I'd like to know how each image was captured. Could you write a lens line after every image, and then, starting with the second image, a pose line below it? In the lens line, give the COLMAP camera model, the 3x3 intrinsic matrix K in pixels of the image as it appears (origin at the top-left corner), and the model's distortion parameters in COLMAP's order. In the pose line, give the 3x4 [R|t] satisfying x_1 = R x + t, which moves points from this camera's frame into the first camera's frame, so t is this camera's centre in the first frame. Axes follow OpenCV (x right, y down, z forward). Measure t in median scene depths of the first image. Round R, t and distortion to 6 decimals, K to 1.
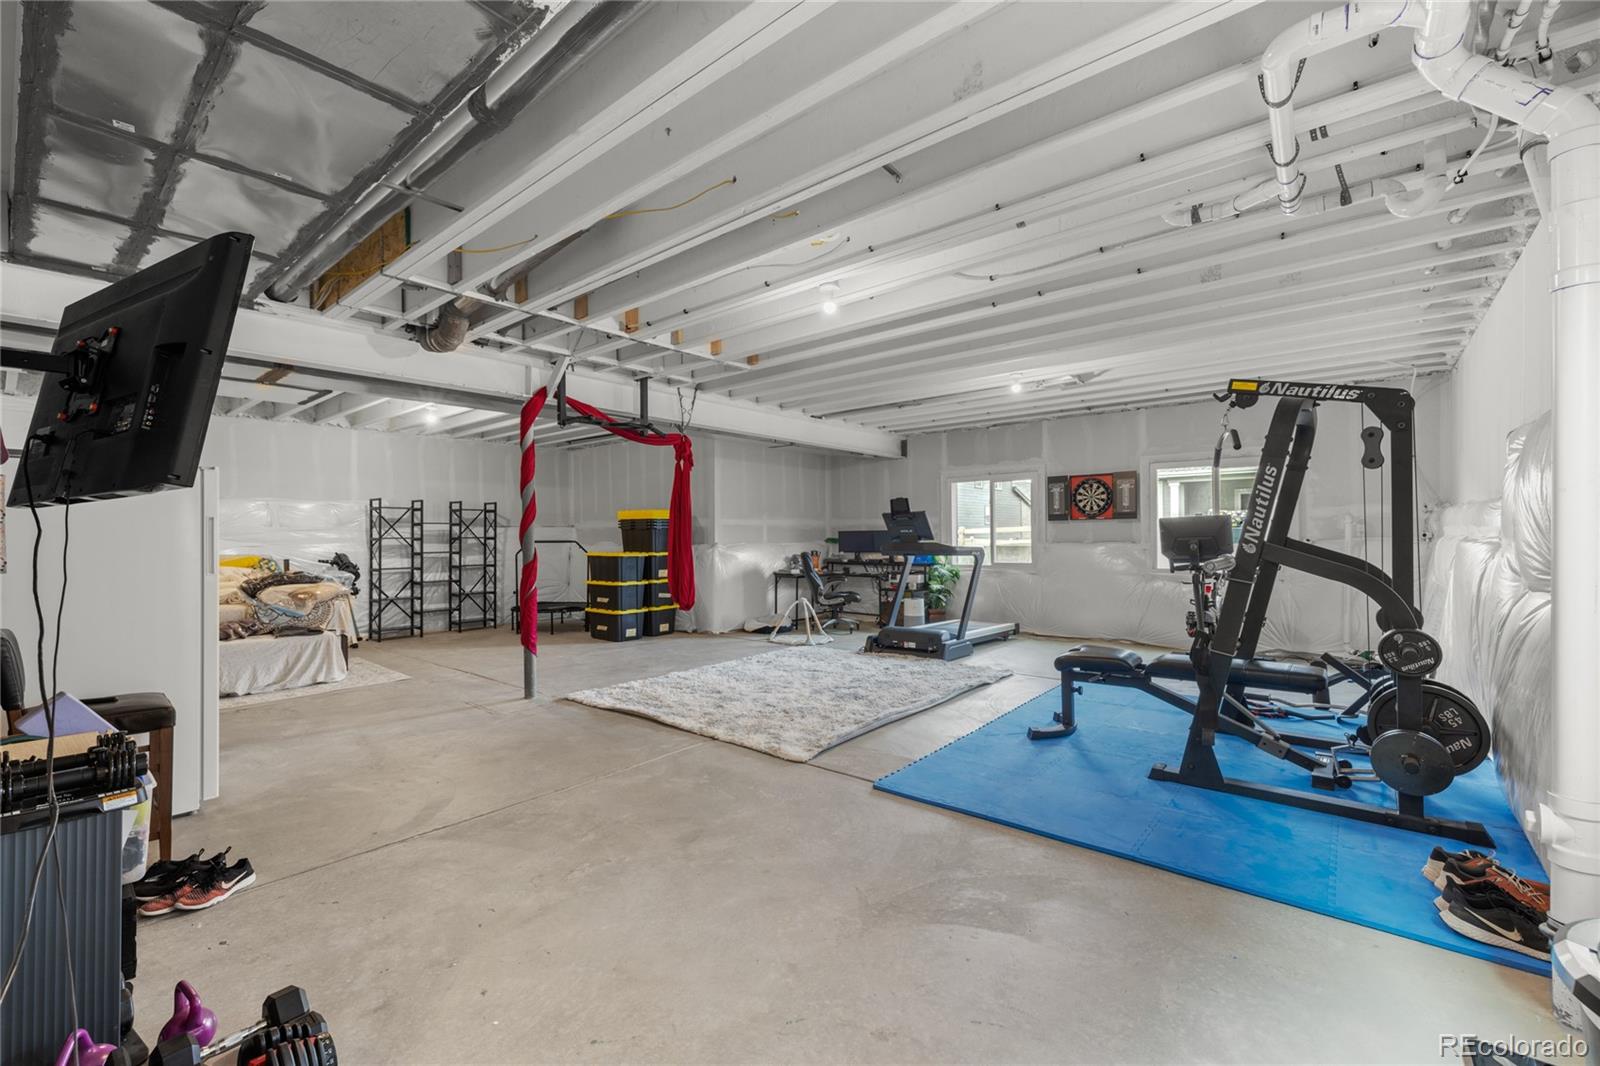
lens RADIAL K [[670.4, 0, 791.8], [0, 670.4, 532.2], [0, 0, 1]] dist [0.000699, -0.000129]
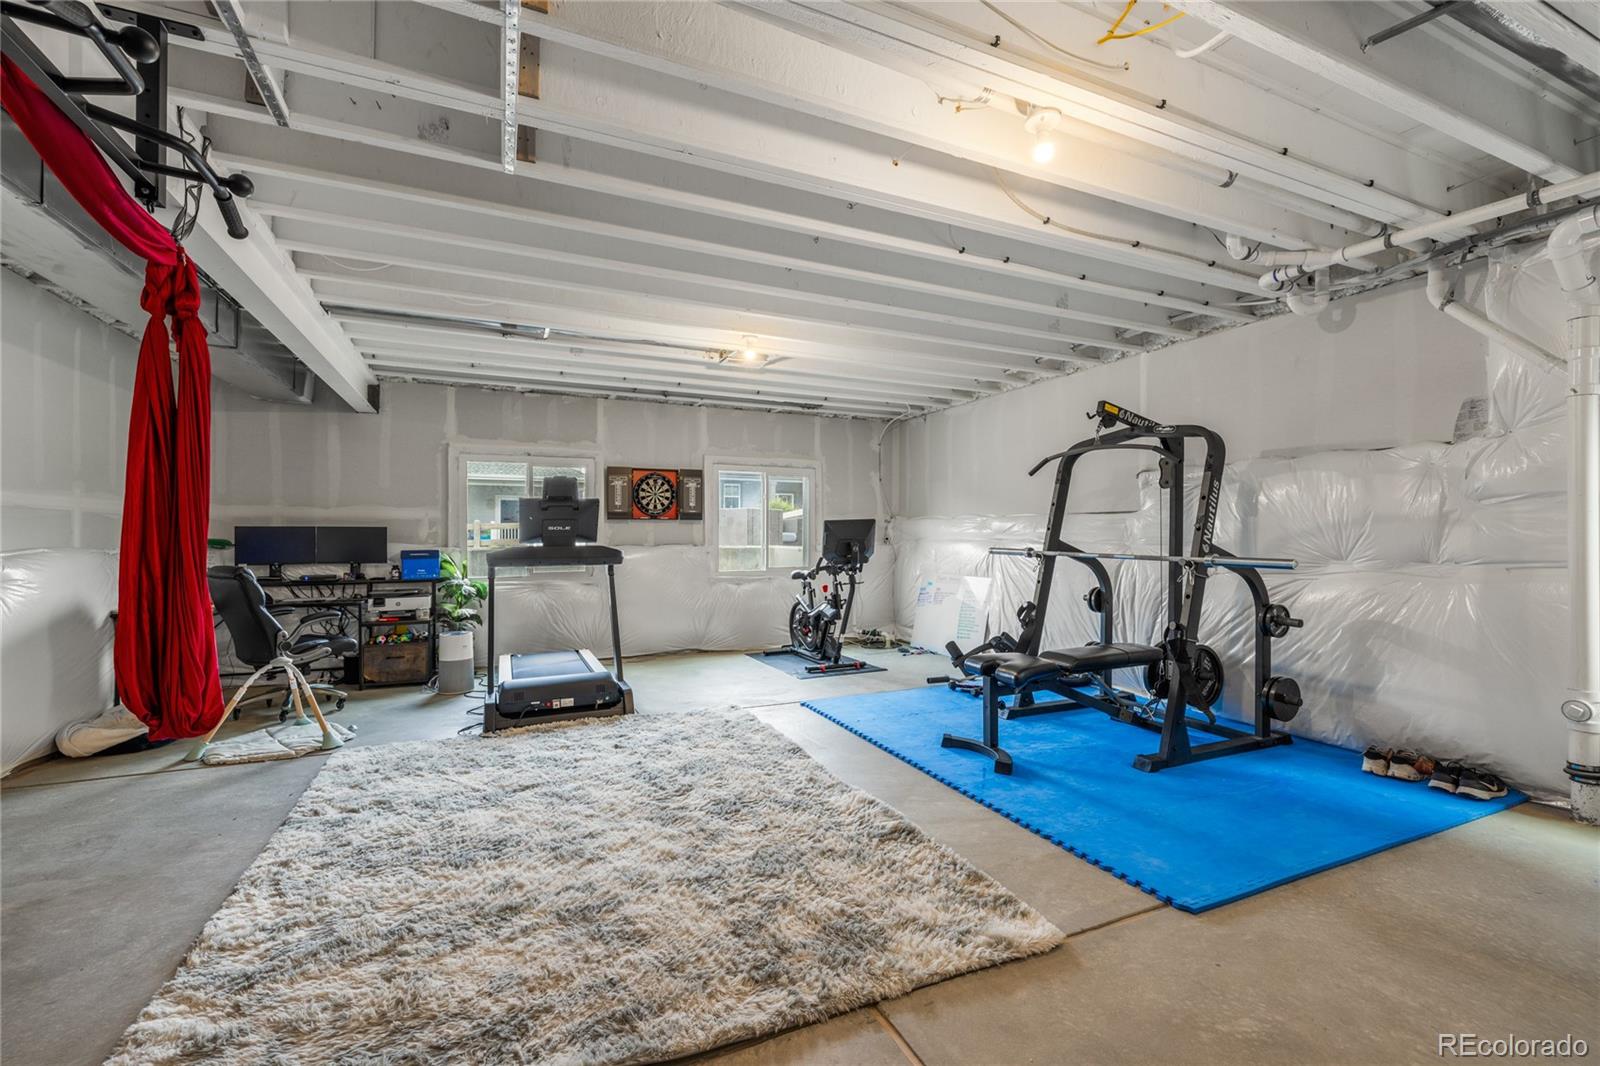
lens RADIAL K [[670.4, 0, 795.1], [0, 670.4, 537.4], [0, 0, 1]] dist [0.000699, -0.000129]
pose [[0.437860, 0.006645, 0.899019, -0.274609], [-0.010115, 0.999946, -0.002464, 0.005192], [-0.898986, -0.008015, 0.437903, 0.446852]]
